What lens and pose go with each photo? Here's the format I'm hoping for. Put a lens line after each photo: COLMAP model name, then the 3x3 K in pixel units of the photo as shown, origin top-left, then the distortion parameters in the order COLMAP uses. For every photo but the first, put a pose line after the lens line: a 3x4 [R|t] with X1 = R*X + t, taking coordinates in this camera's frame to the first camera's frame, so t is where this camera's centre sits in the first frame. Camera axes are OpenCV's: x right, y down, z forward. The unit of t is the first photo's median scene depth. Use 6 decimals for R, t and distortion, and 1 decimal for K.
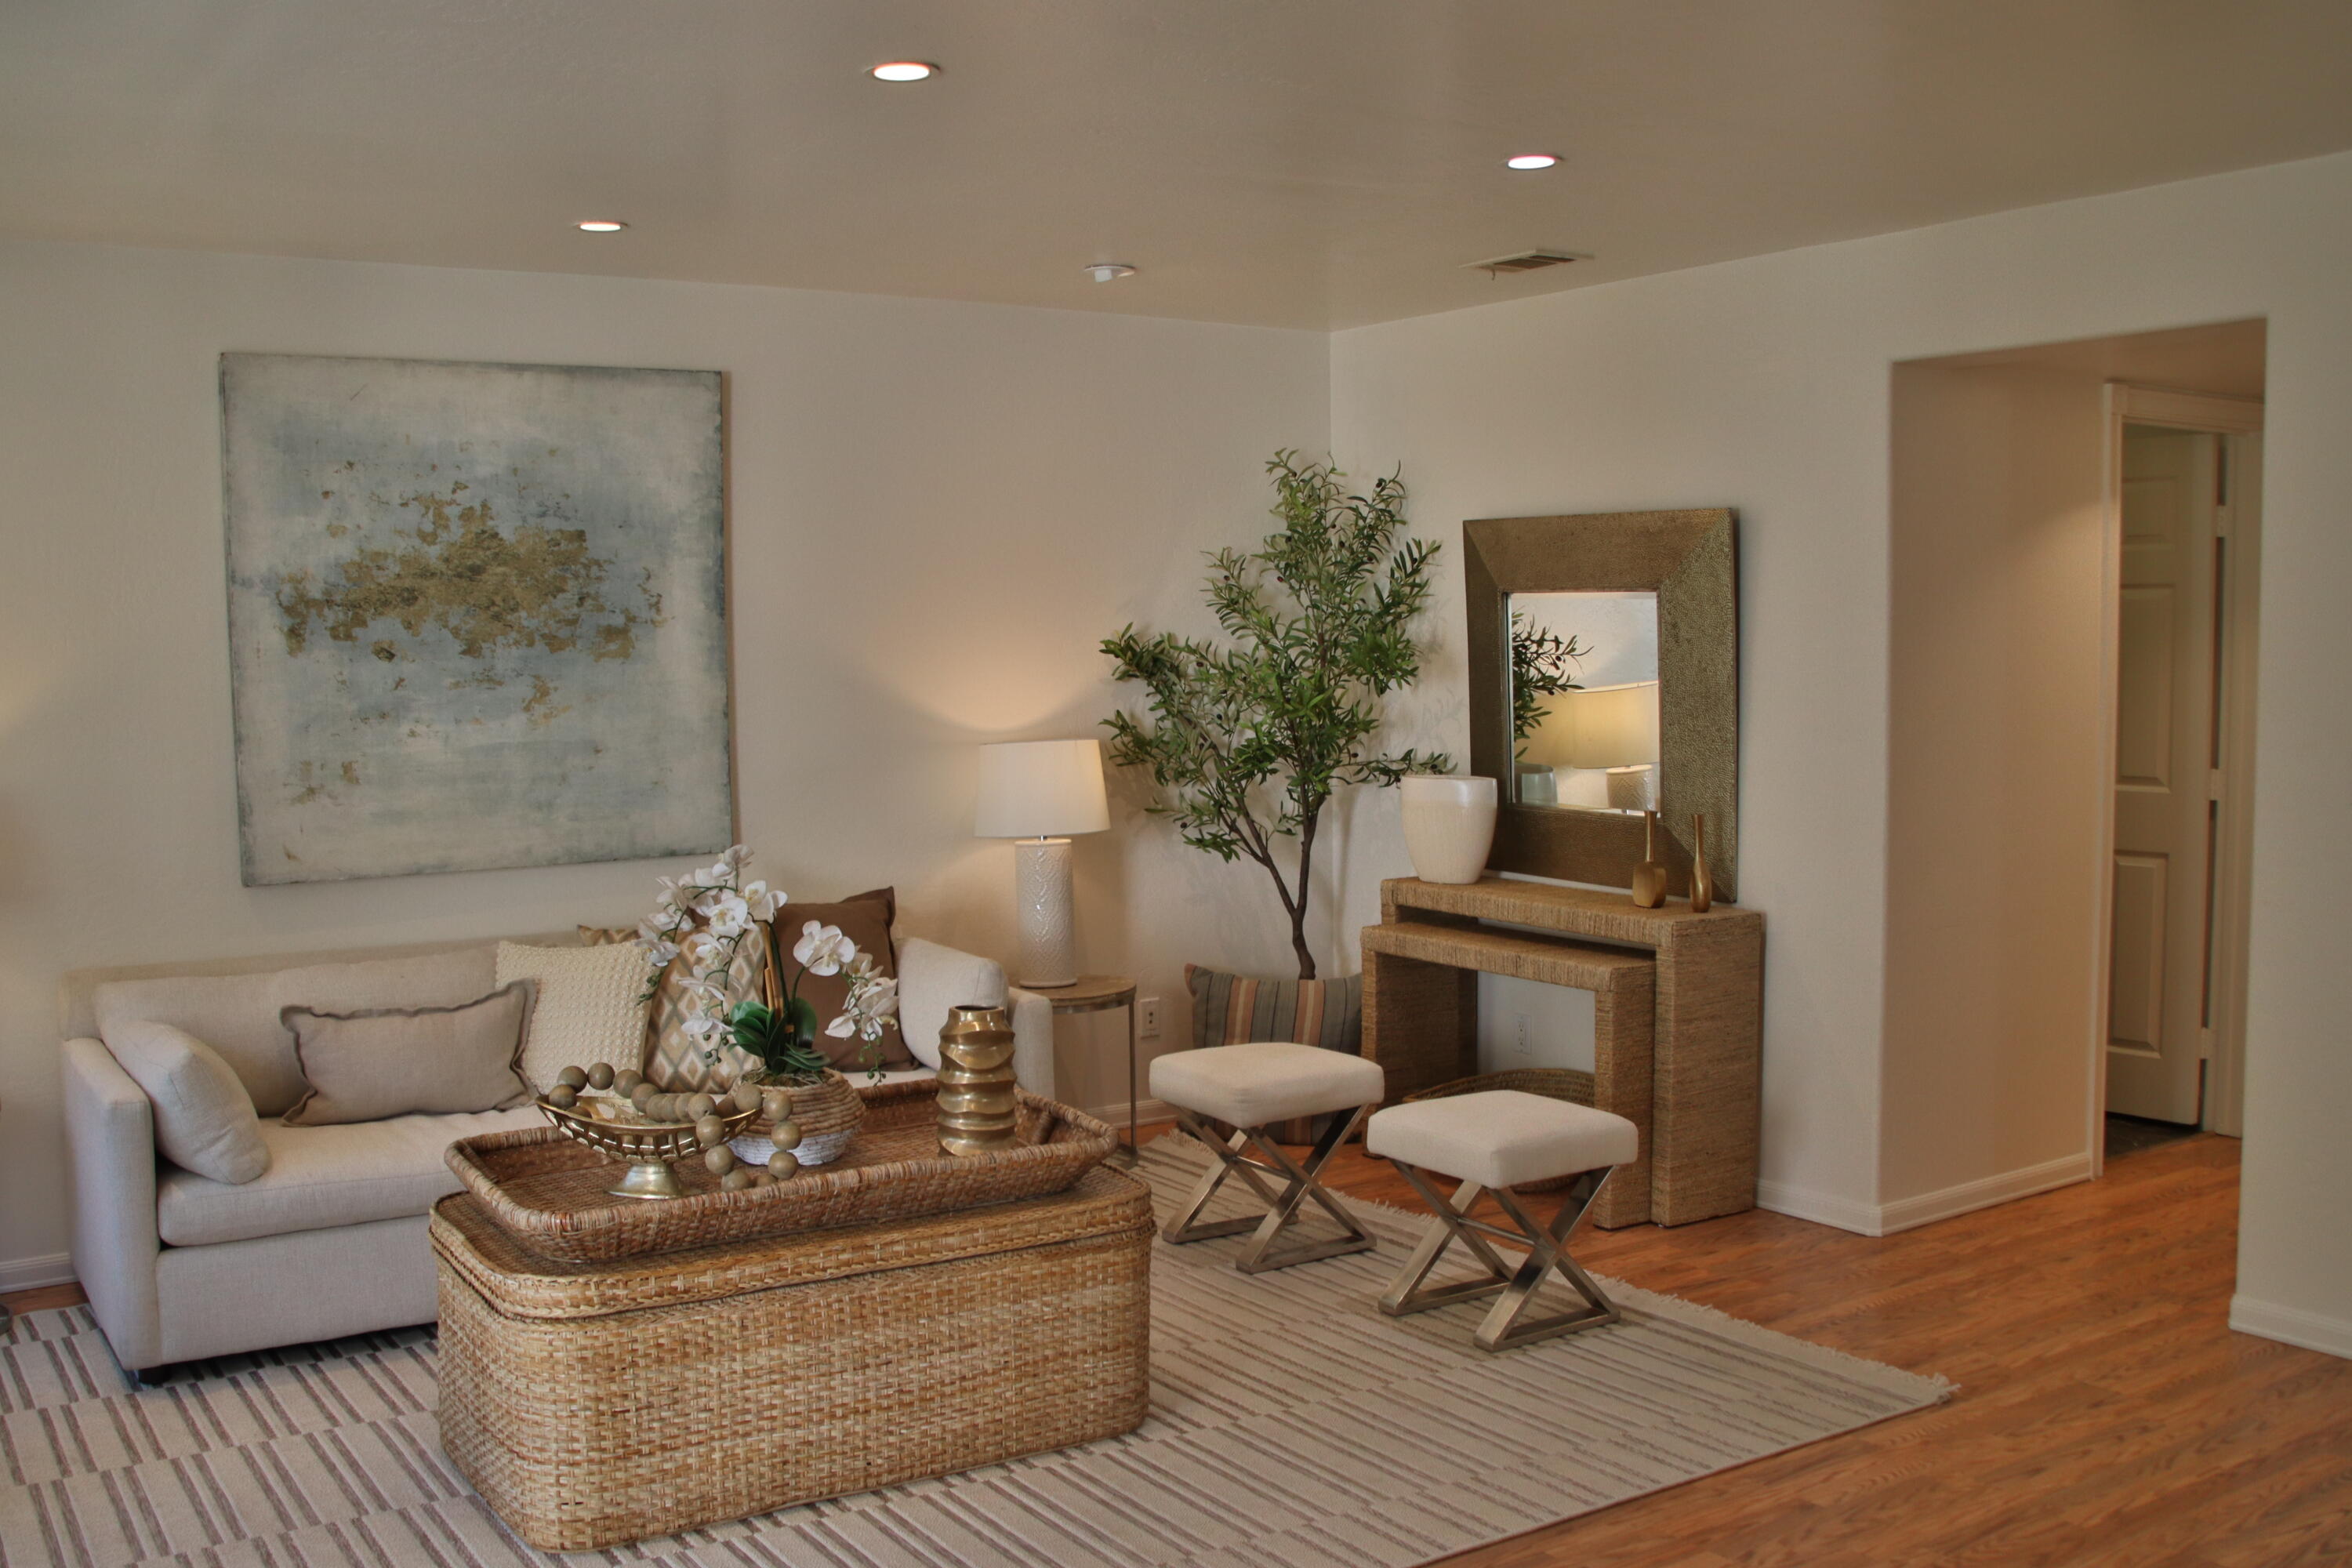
lens RADIAL K [[2196.6, 0, 1149.3], [0, 2196.6, 797.0], [0, 0, 1]] dist [-0.158456, 0.119614]
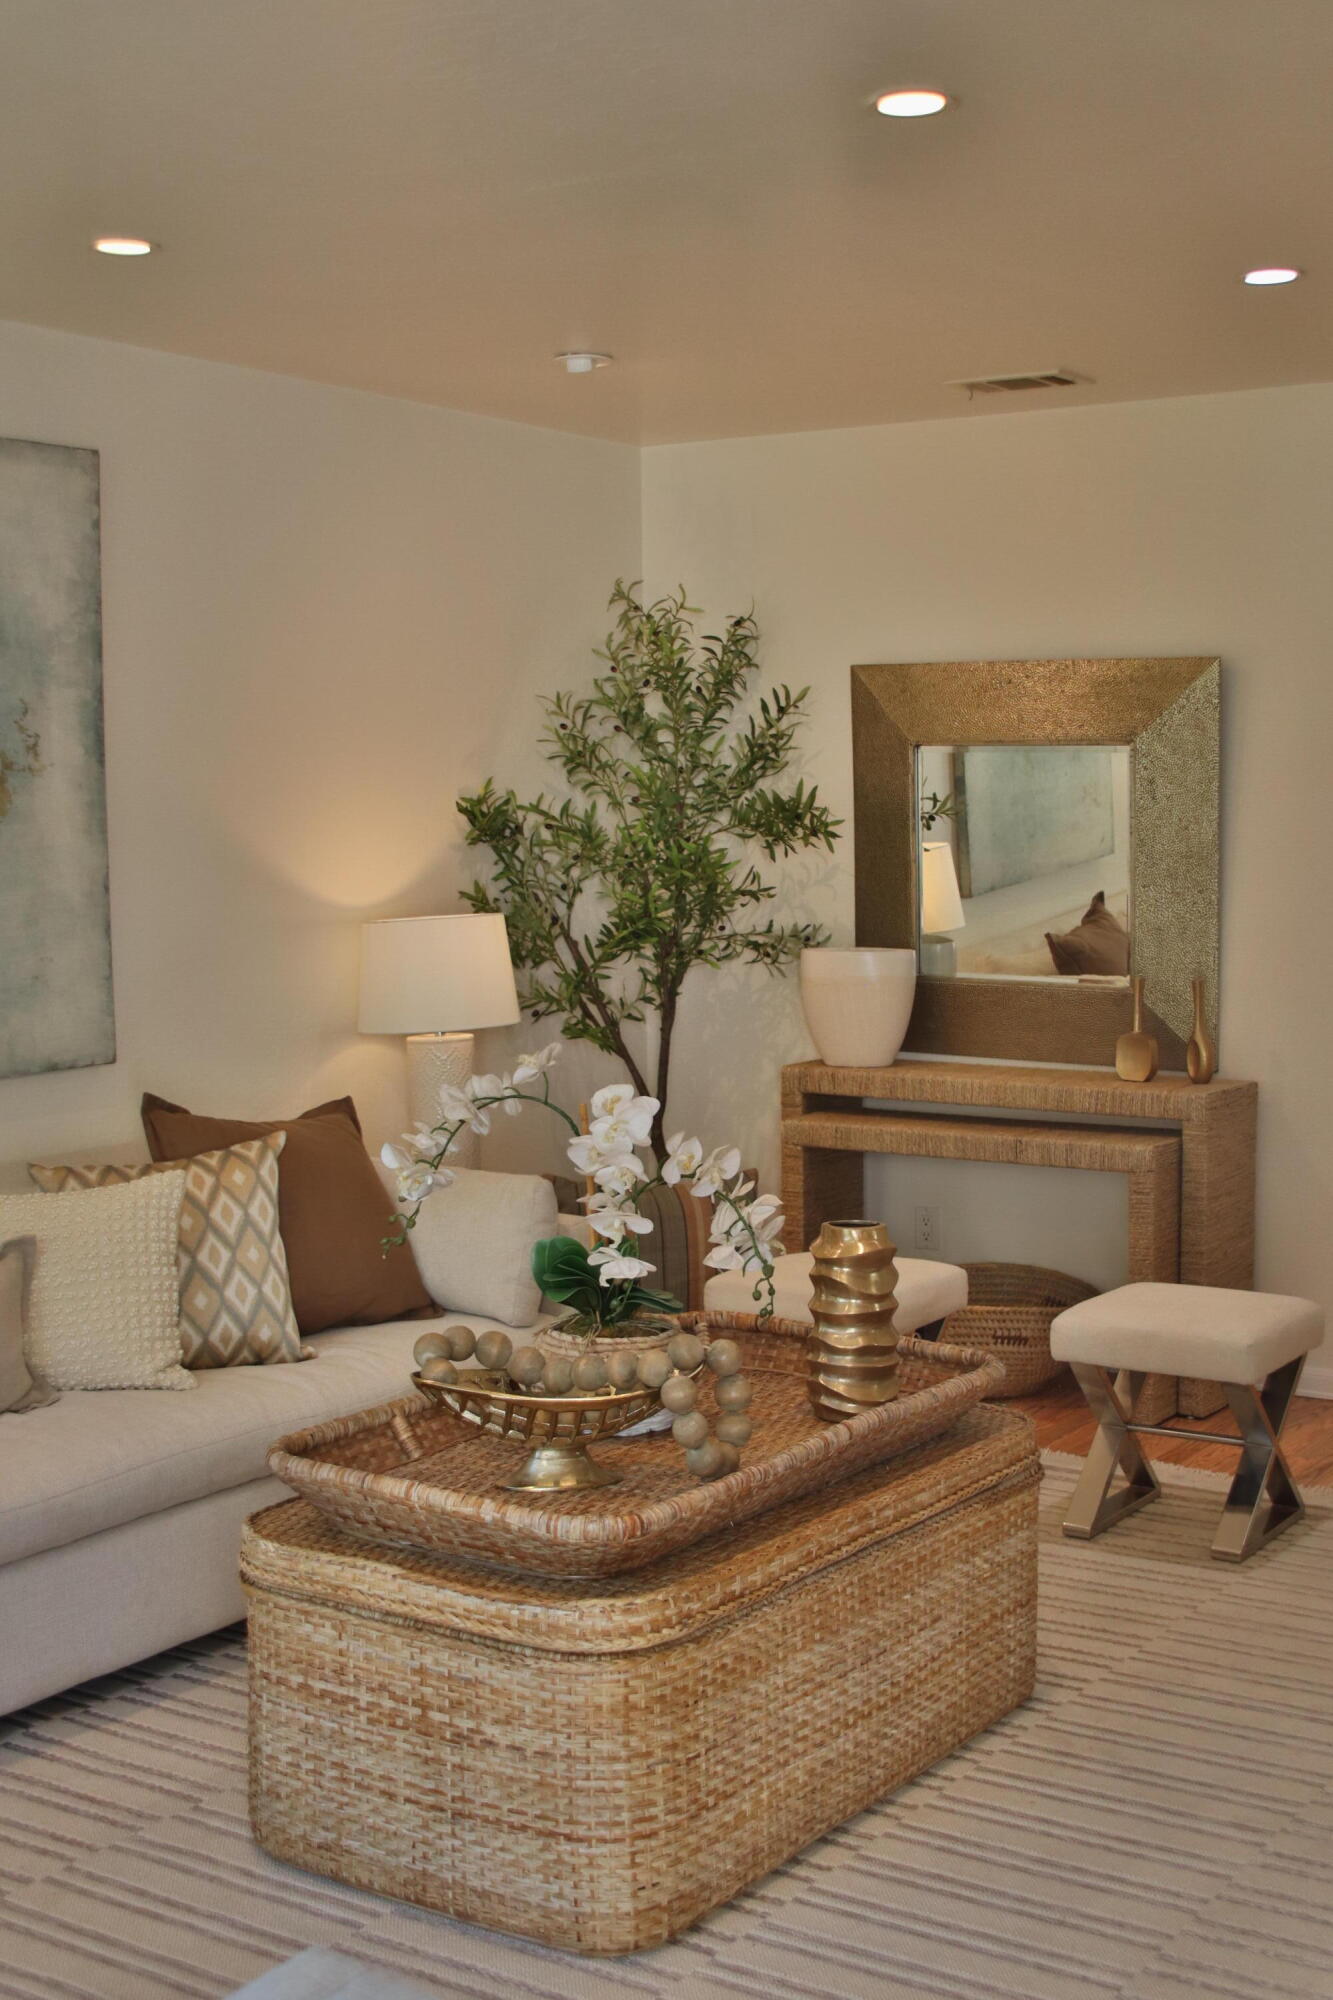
lens RADIAL K [[2454.5, 0, 676.8], [0, 2454.5, 1006.3], [0, 0, 1]] dist [-0.062749, 0.007104]
pose [[0.917645, -0.030695, 0.396214, -0.406834], [0.027645, 0.999528, 0.013409, -0.001646], [-0.396439, -0.001352, 0.918060, 0.123009]]
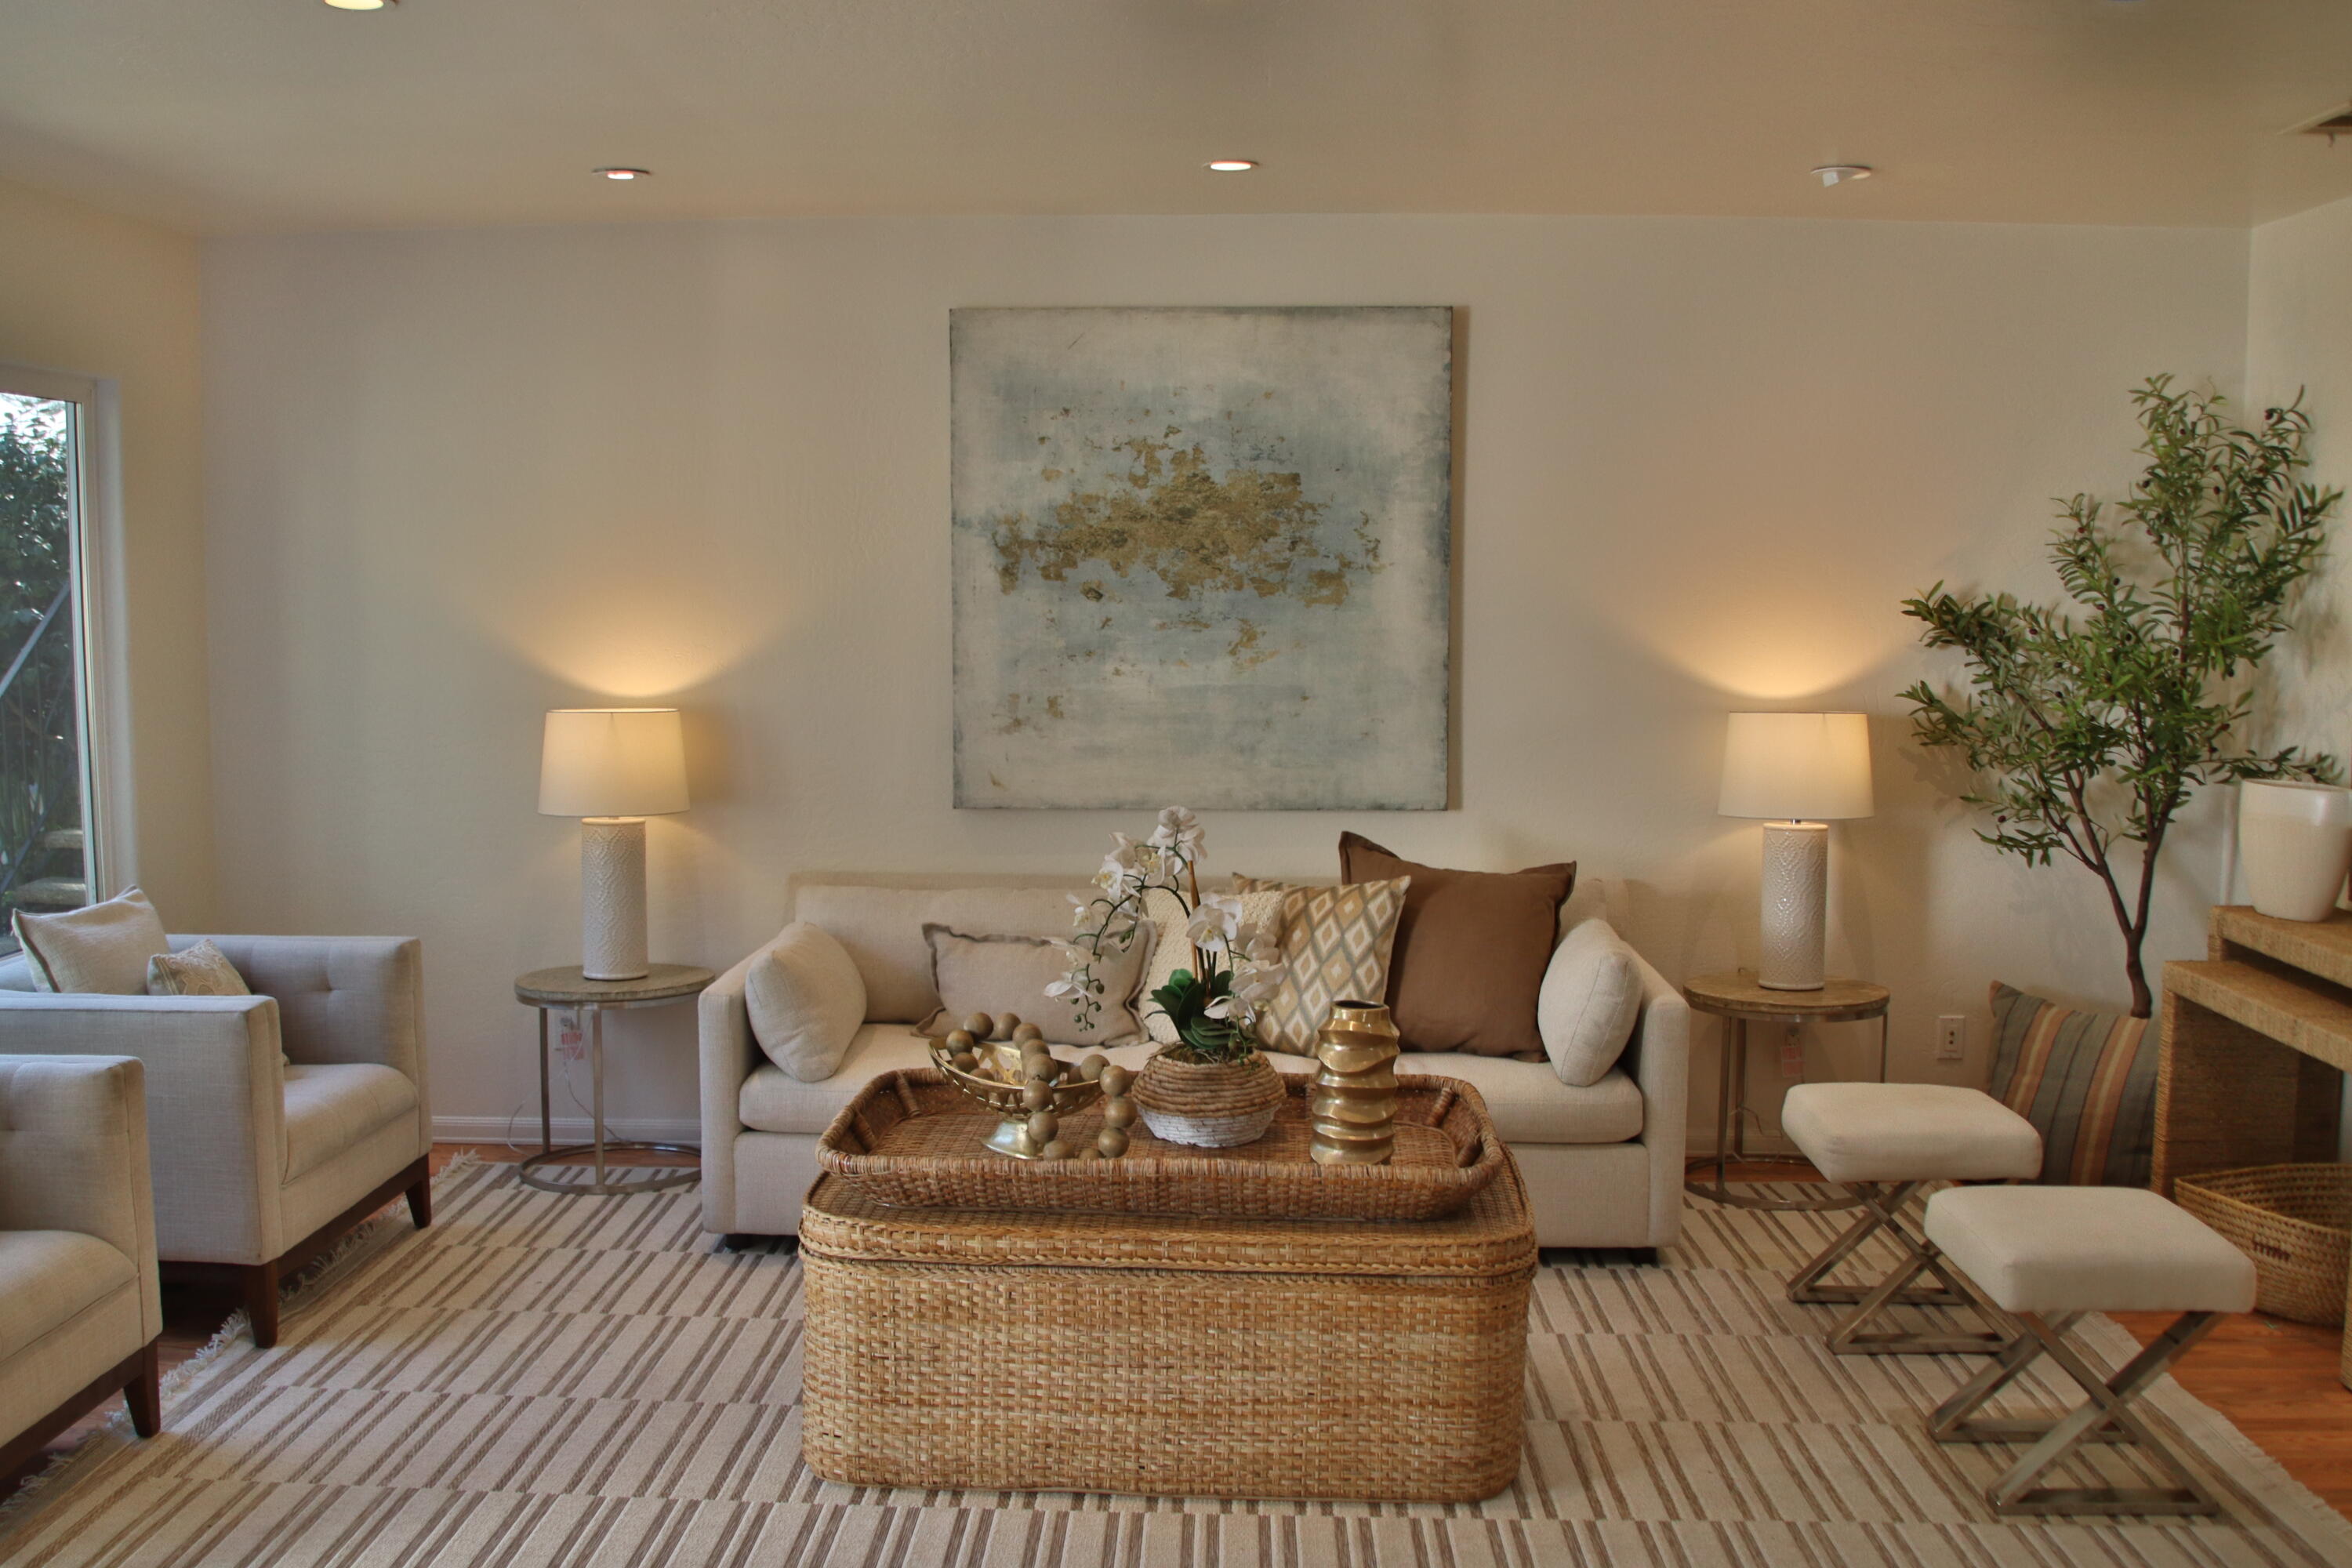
lens RADIAL K [[2188.7, 0, 1167.1], [0, 2188.7, 785.4], [0, 0, 1]] dist [-0.156990, 0.149492]
pose [[0.820173, 0.071488, -0.567632, 0.287886], [-0.056569, 0.997434, 0.043881, -0.023807], [0.569313, -0.003880, 0.822112, 0.165196]]
